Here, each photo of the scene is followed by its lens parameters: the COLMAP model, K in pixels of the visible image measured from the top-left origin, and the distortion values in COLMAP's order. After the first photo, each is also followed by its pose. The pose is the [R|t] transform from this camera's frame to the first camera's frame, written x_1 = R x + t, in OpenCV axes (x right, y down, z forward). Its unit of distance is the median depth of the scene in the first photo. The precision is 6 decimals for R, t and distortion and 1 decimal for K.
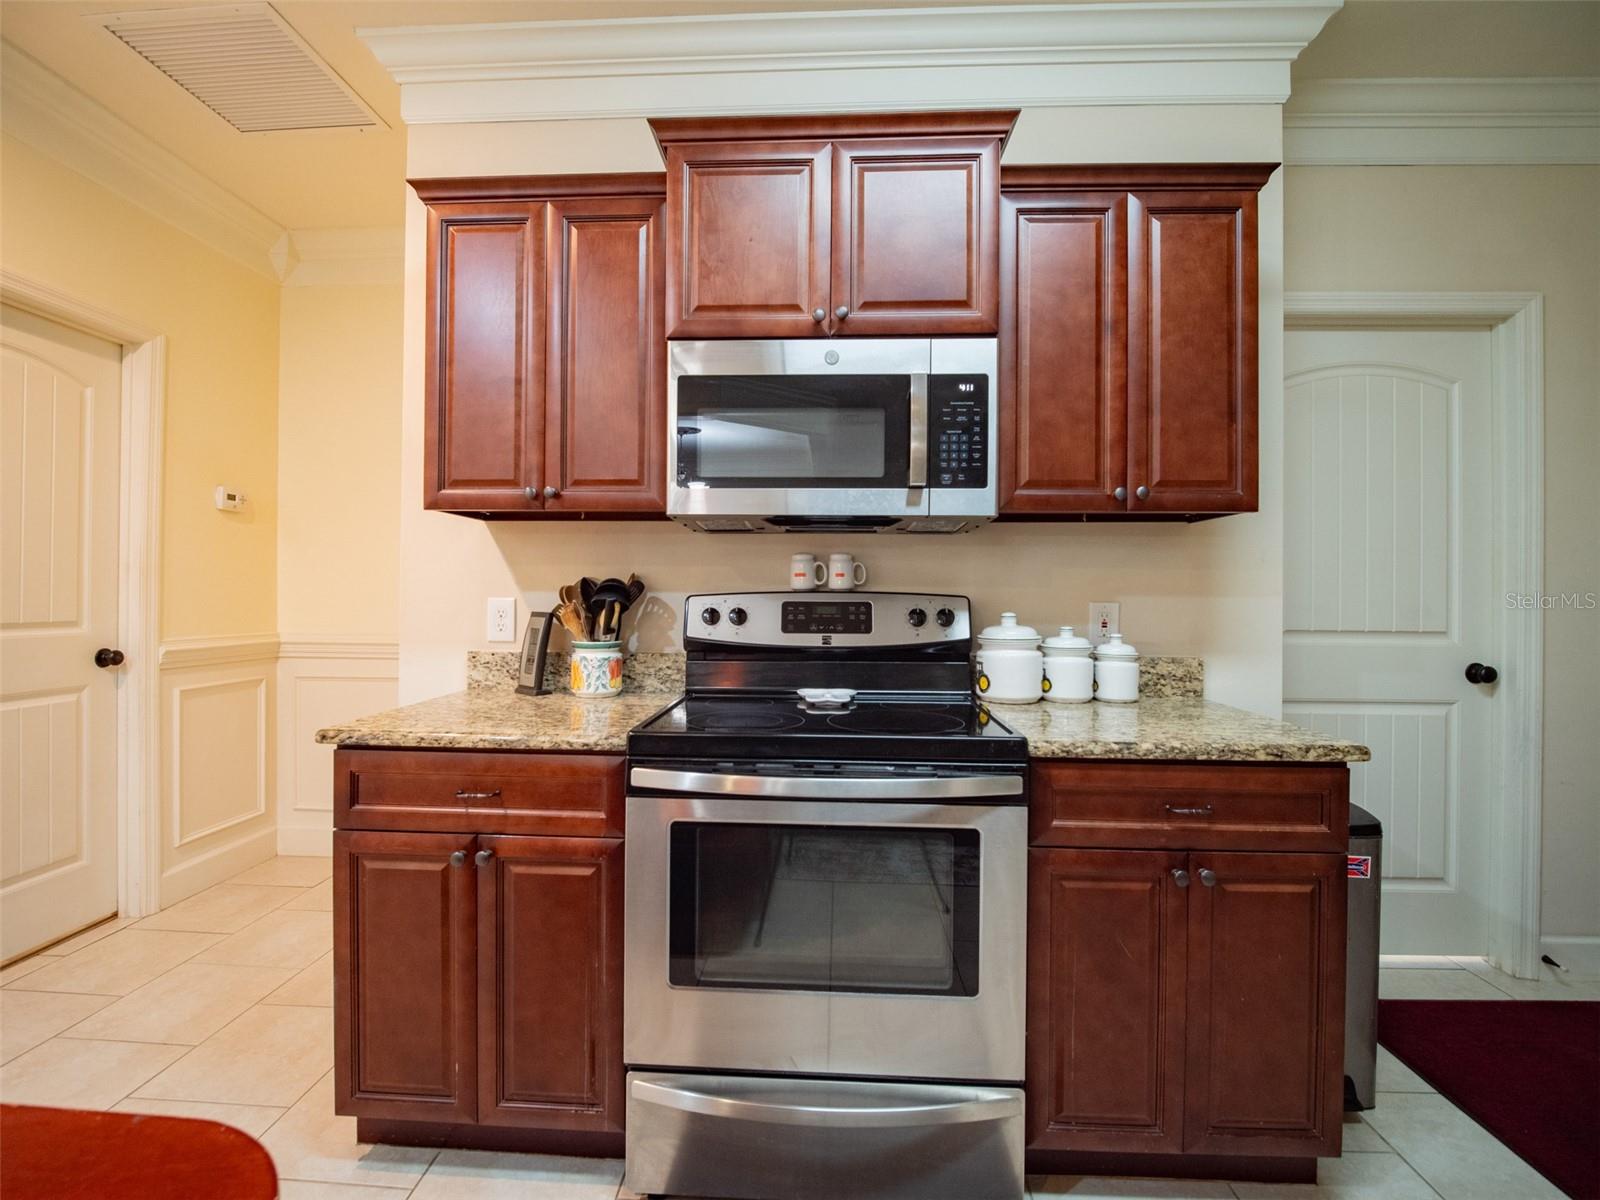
lens RADIAL K [[722.2, 0, 790.3], [0, 722.2, 592.1], [0, 0, 1]] dist [-0.016968, -0.000473]
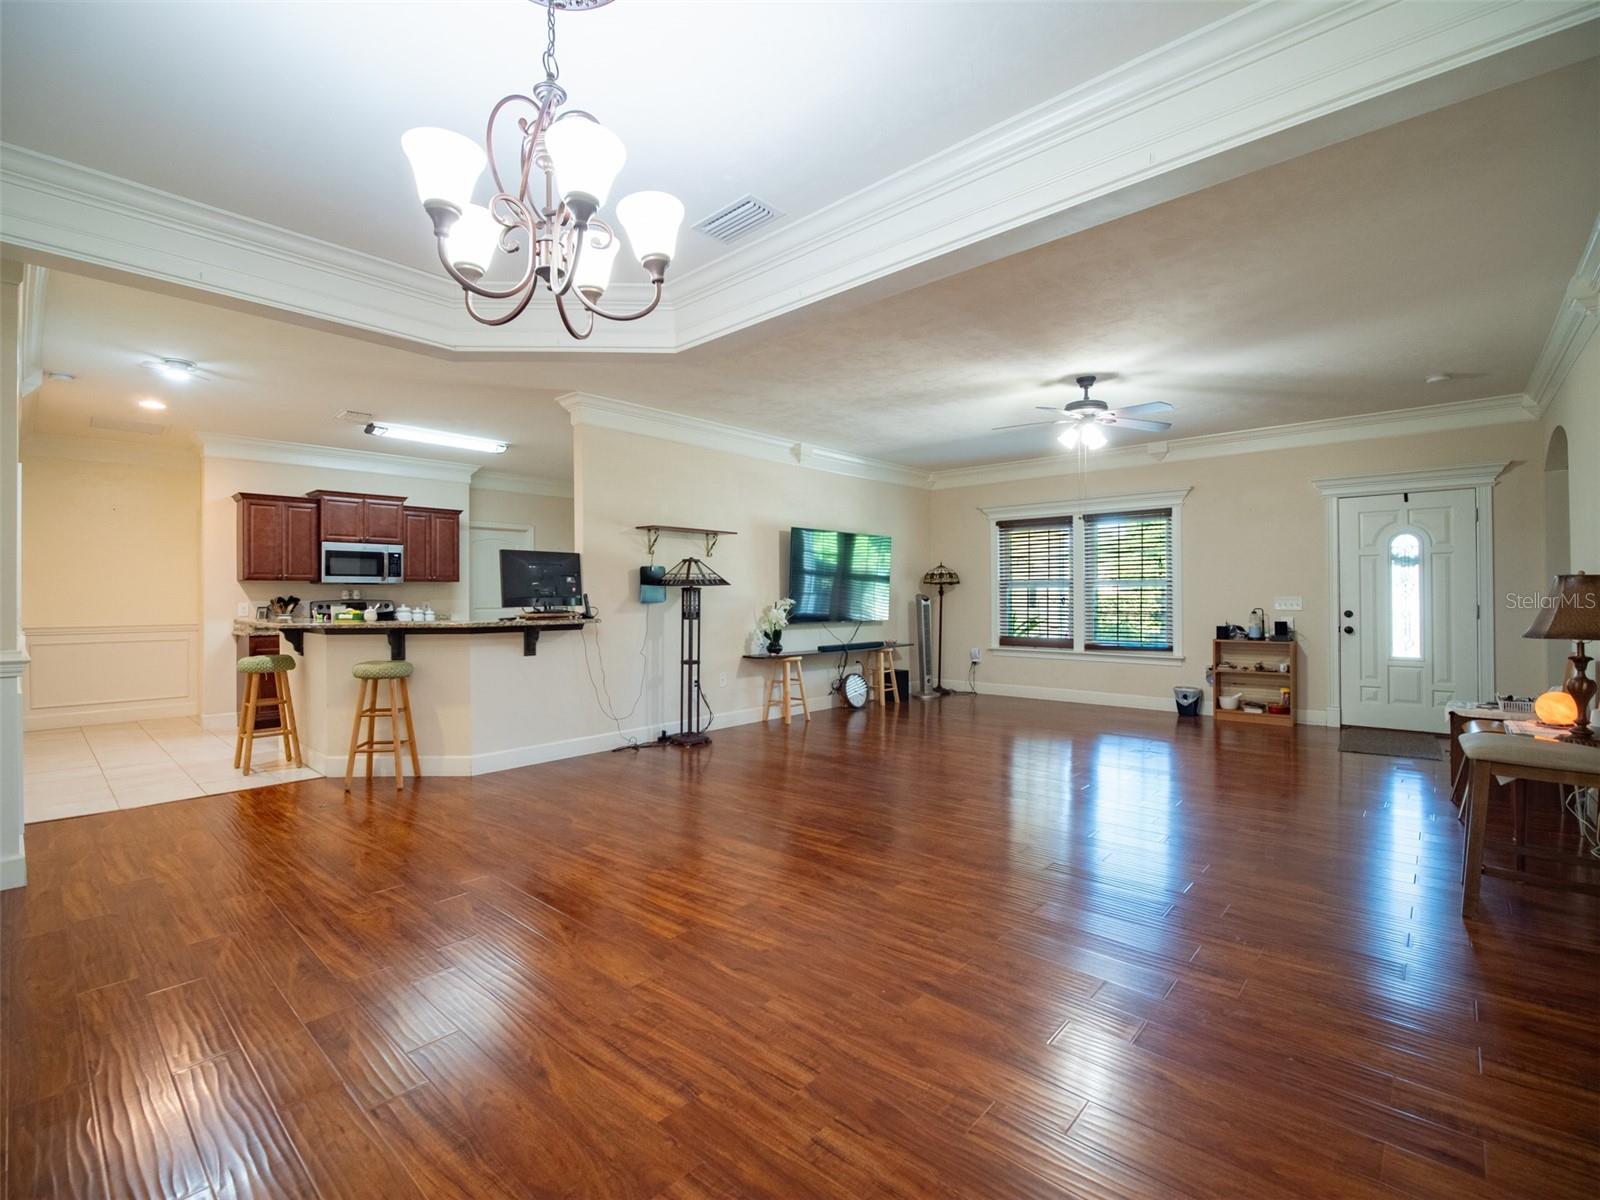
lens RADIAL K [[722.2, 0, 790.3], [0, 722.2, 592.1], [0, 0, 1]] dist [-0.016968, -0.000473]
pose [[0.638868, -0.007337, 0.769281, -1.642618], [0.010647, 0.999943, 0.000694, -0.022639], [-0.769242, 0.007747, 0.638910, -3.790615]]
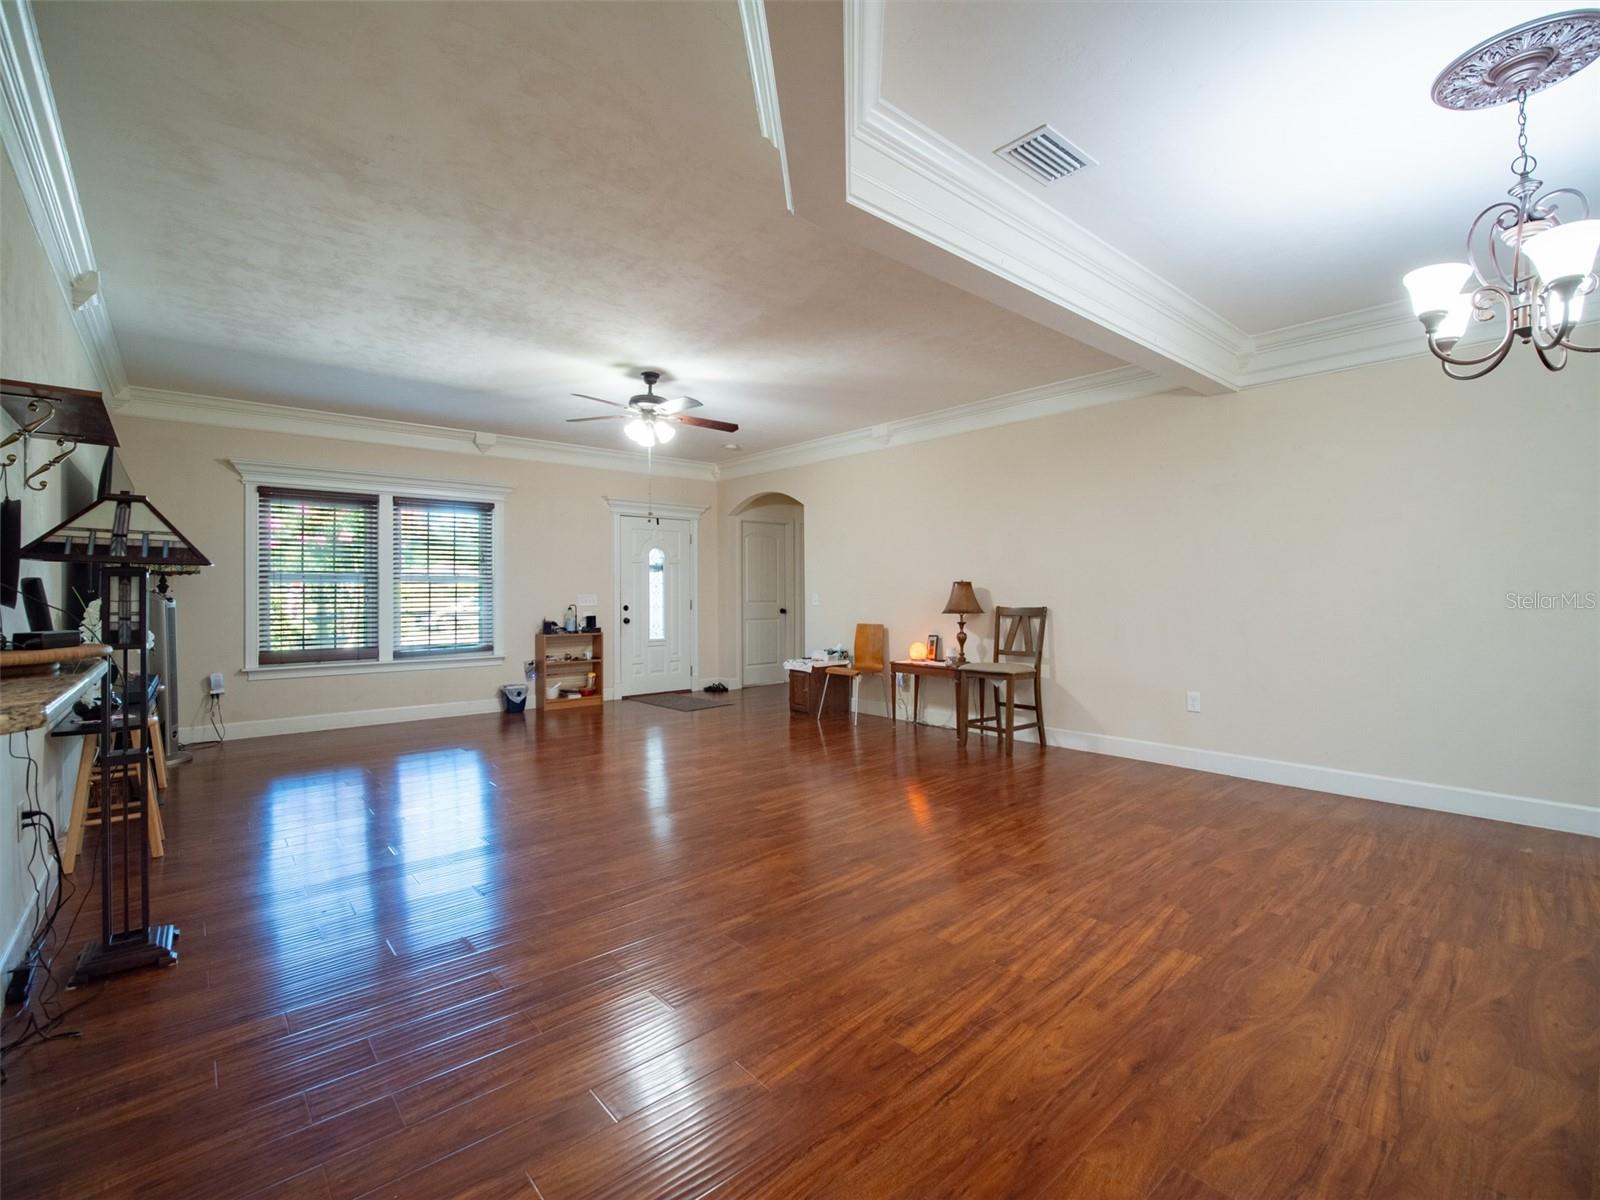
lens RADIAL K [[722.2, 0, 790.3], [0, 722.2, 592.1], [0, 0, 1]] dist [-0.016968, -0.000473]
pose [[-0.683701, -0.006529, 0.729733, -1.109807], [-0.003076, 0.999977, 0.006065, -0.012072], [-0.729755, 0.001902, -0.683706, -1.102627]]
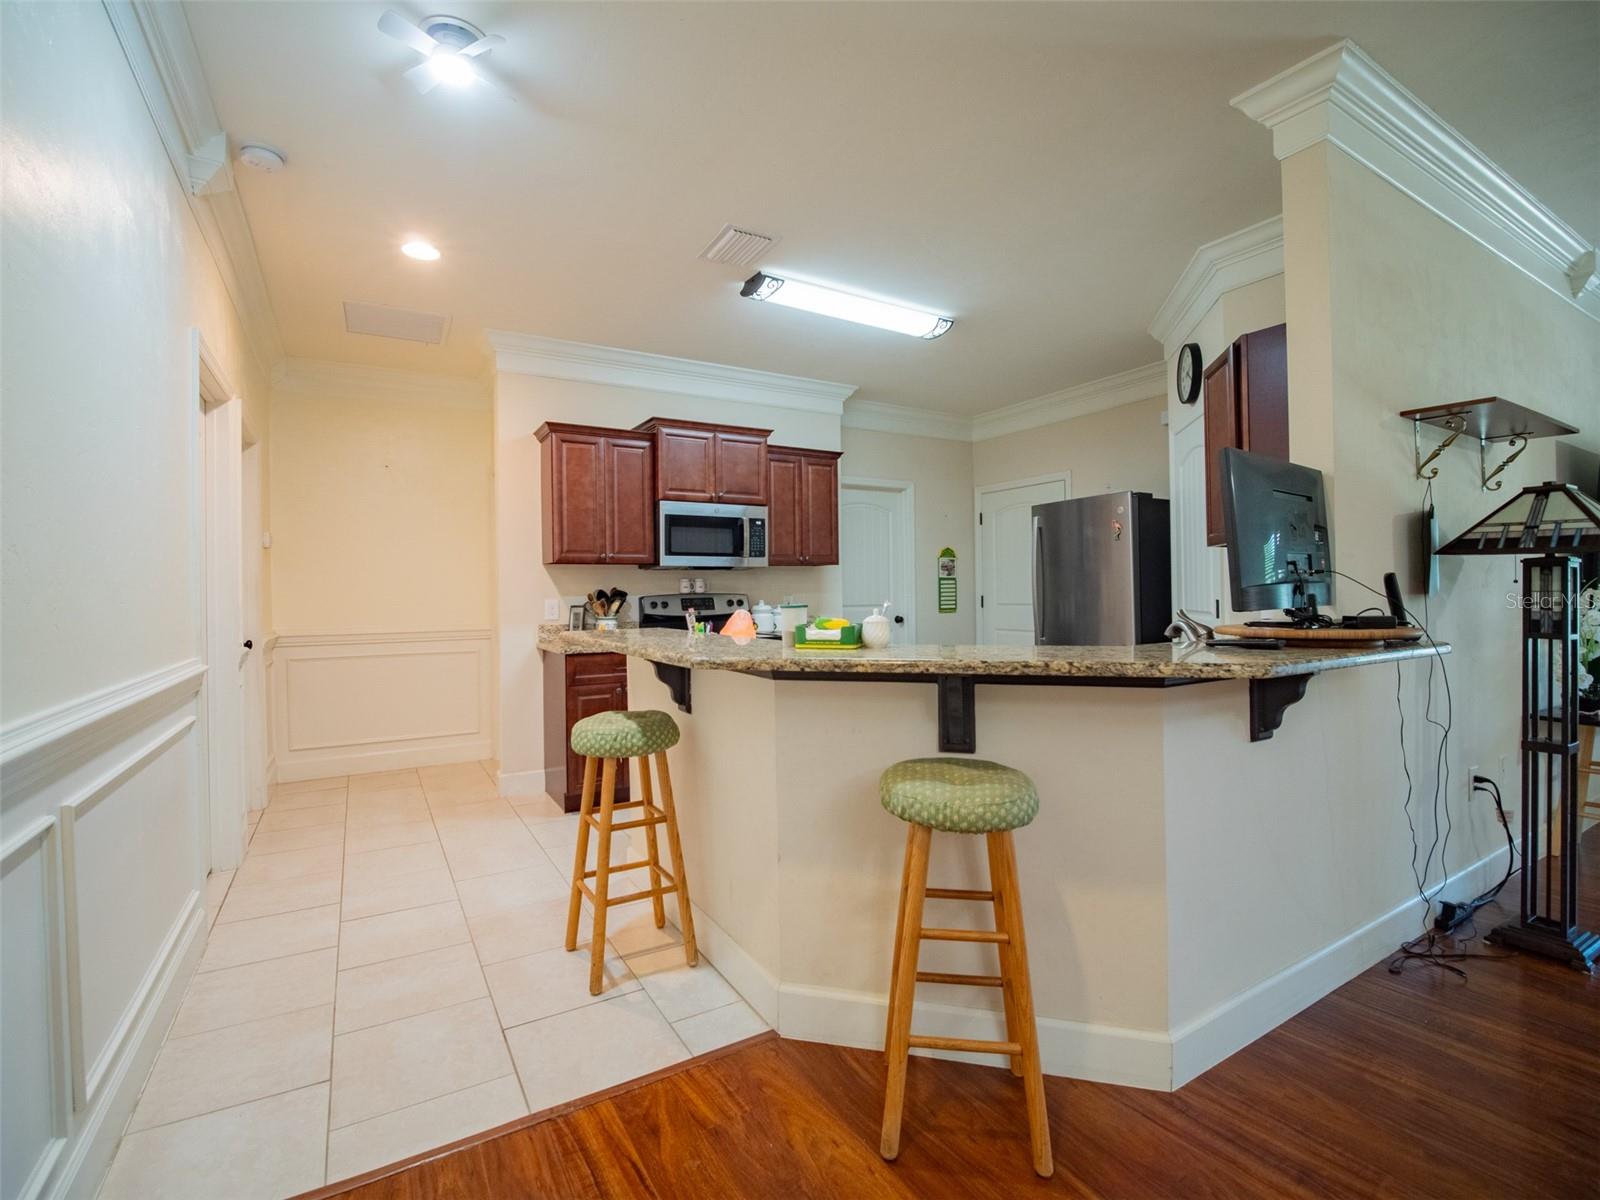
lens RADIAL K [[722.2, 0, 790.3], [0, 722.2, 592.1], [0, 0, 1]] dist [-0.016968, -0.000473]
pose [[0.833647, -0.017885, 0.552007, -1.226824], [0.018386, 0.999820, 0.004627, -0.014012], [-0.551991, 0.006291, 0.833826, -1.460592]]
